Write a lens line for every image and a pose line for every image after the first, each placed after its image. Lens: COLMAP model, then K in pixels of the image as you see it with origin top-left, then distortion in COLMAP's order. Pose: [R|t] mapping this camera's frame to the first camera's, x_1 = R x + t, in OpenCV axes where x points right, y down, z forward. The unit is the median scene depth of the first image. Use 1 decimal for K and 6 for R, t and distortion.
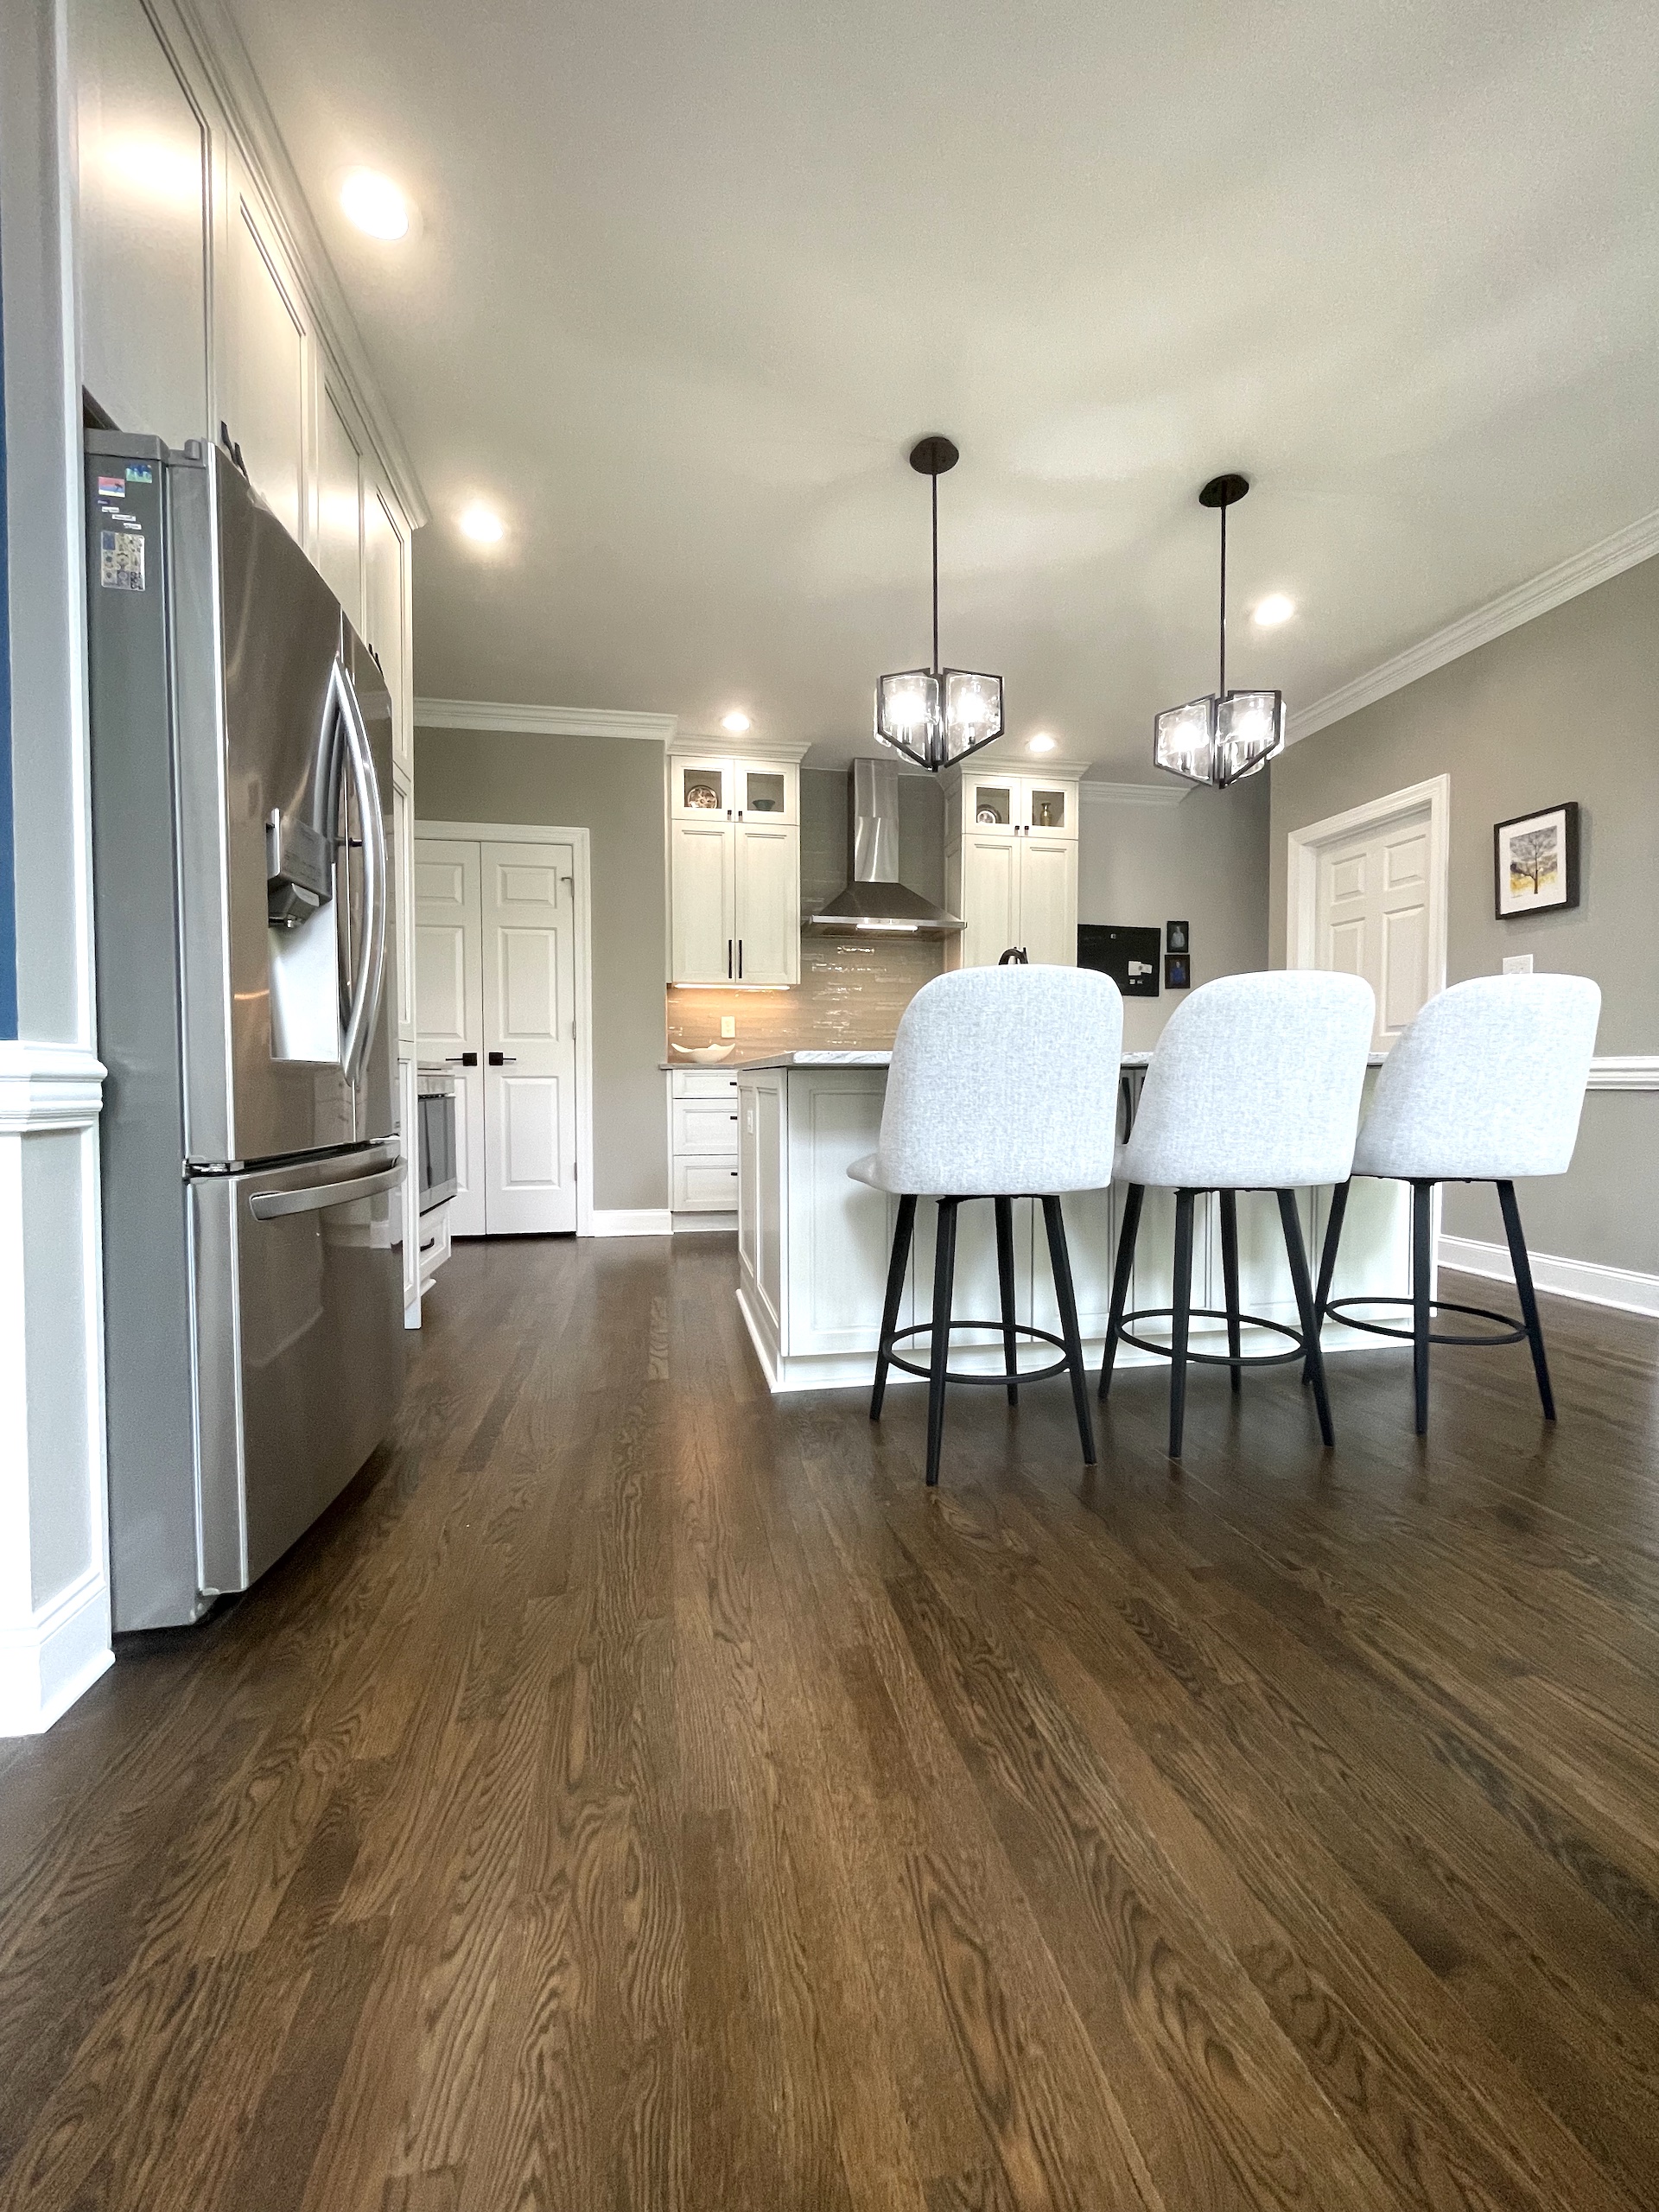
lens RADIAL K [[898.5, 0, 832.0], [0, 898.5, 1105.3], [0, 0, 1]] dist [-0.003949, 0.000941]
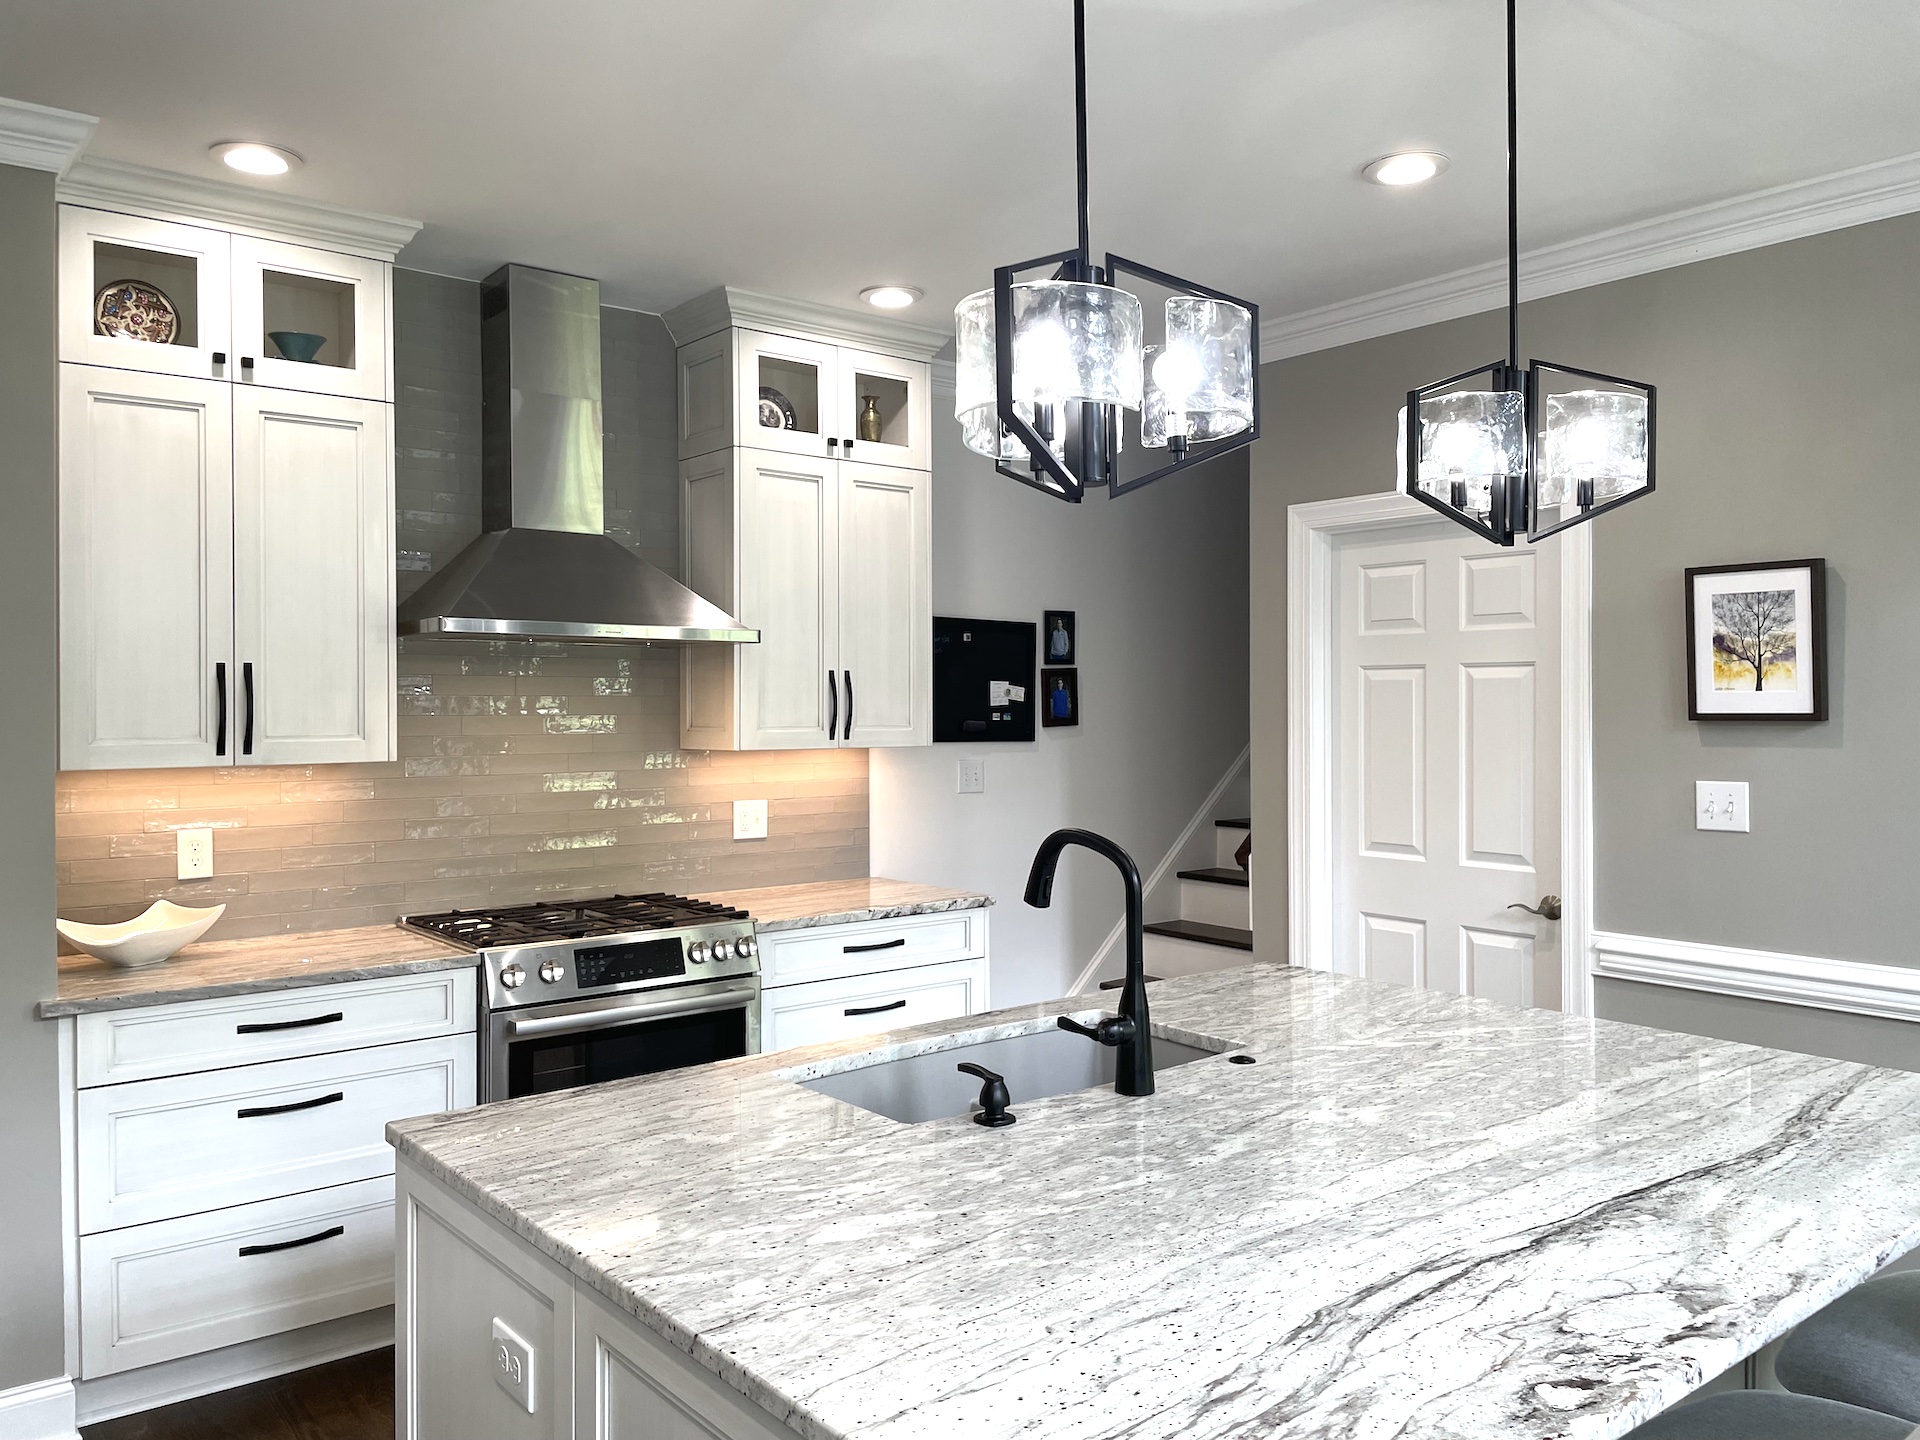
lens RADIAL K [[1450.2, 0, 966.1], [0, 1450.2, 708.4], [0, 0, 1]] dist [0.073606, -0.092308]
pose [[0.881628, -0.003399, 0.471932, -0.129993], [0.017074, 0.999549, -0.024698, -0.140590], [-0.471636, 0.029832, 0.881289, 0.239462]]
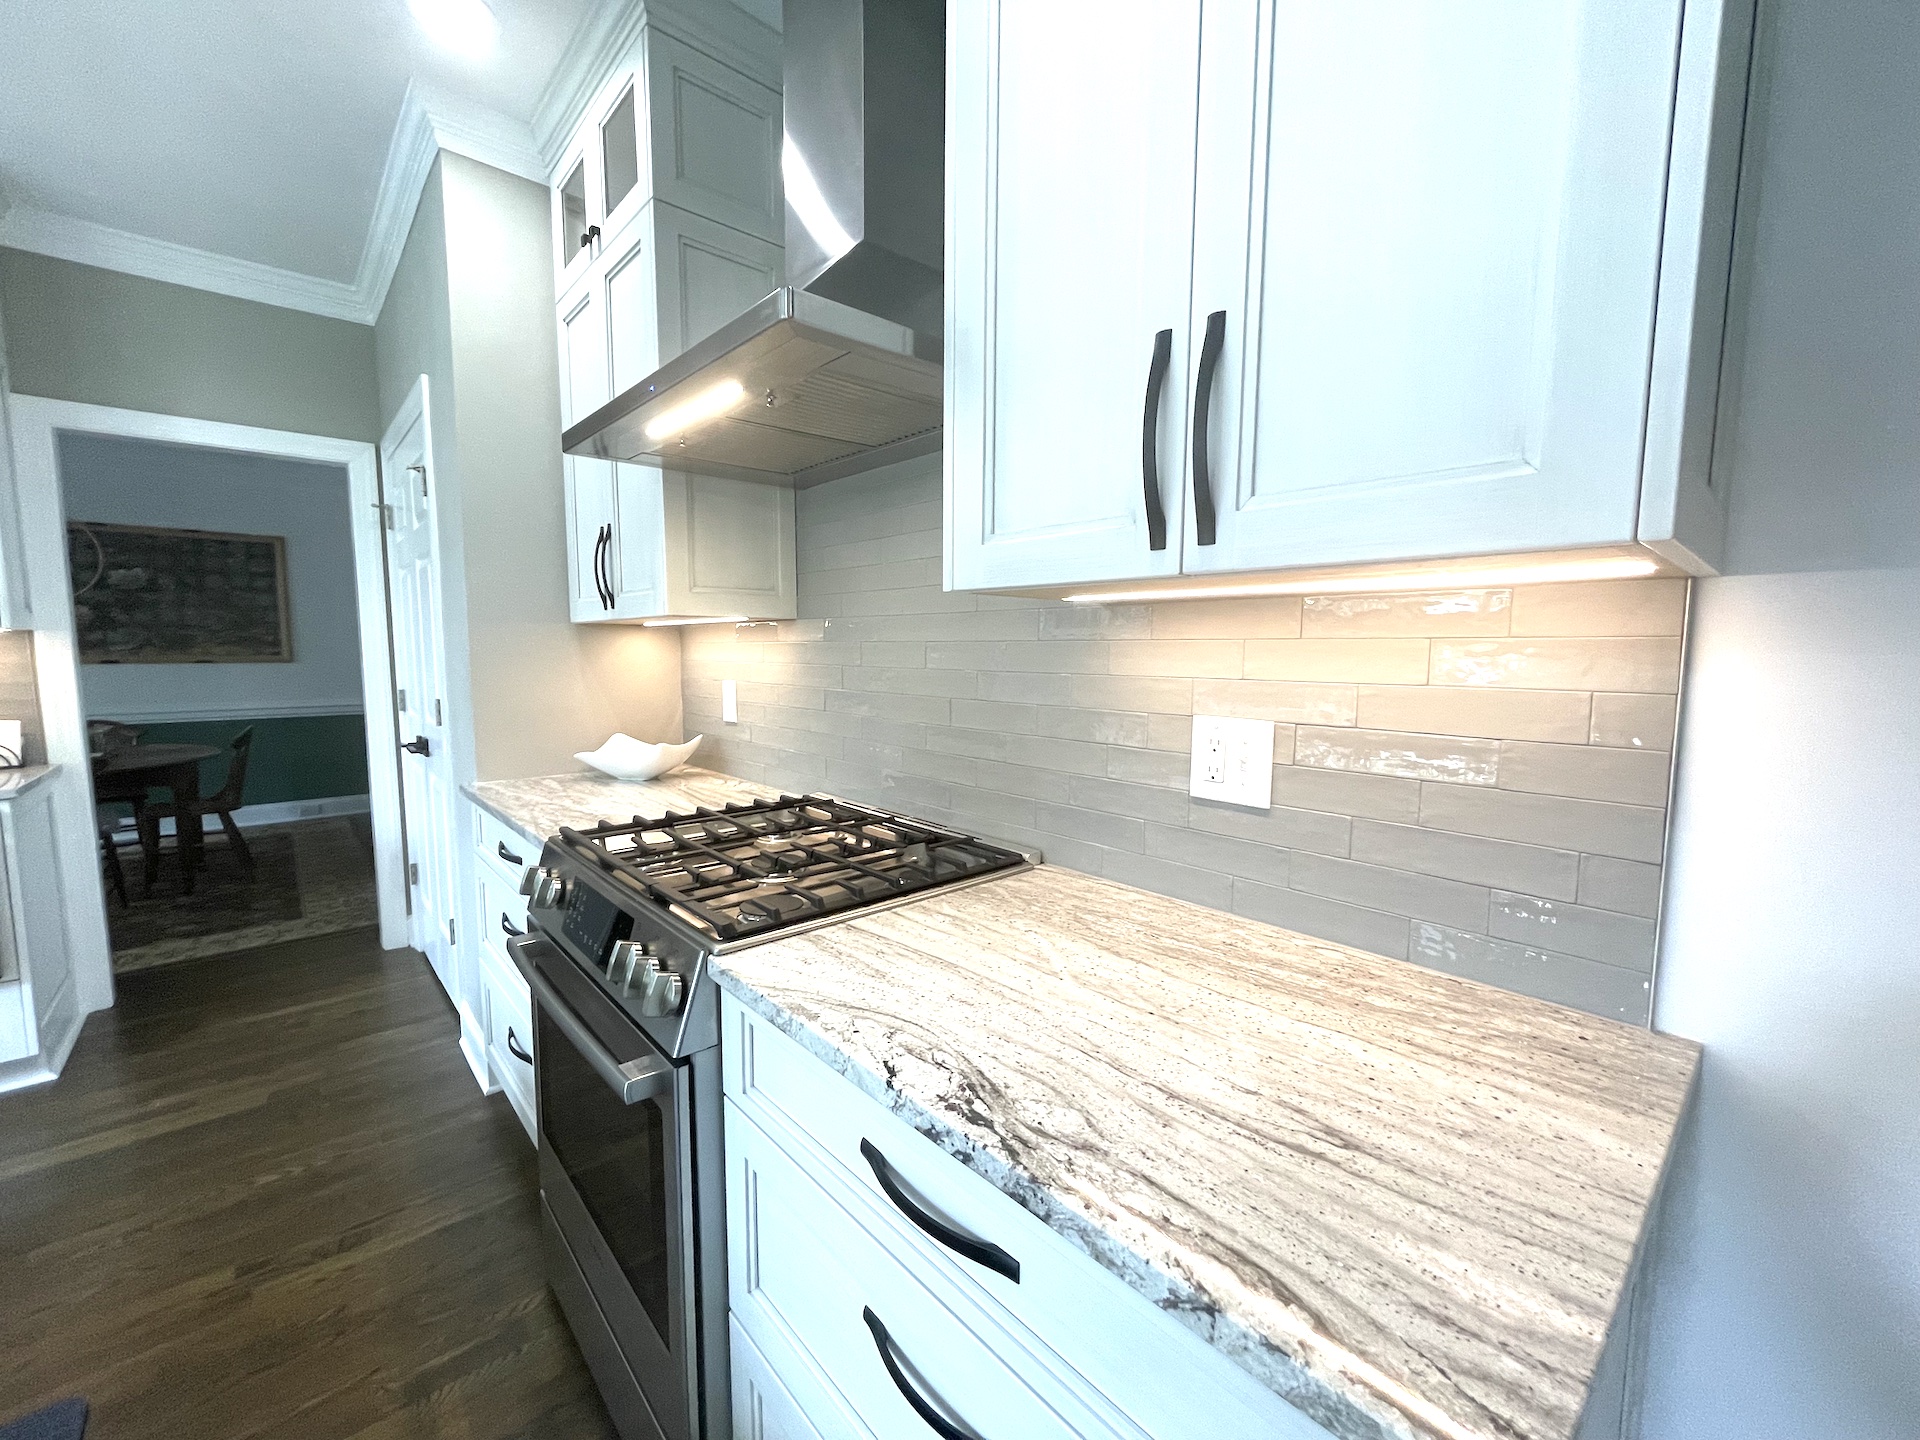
lens RADIAL K [[779.9, 0, 957.7], [0, 779.9, 721.6], [0, 0, 1]] dist [-0.003949, 0.000941]
pose [[0.516782, 0.083833, -0.852002, 0.335045], [-0.028351, 0.996324, 0.080837, -0.121357], [0.855647, -0.017620, 0.517260, 0.946202]]
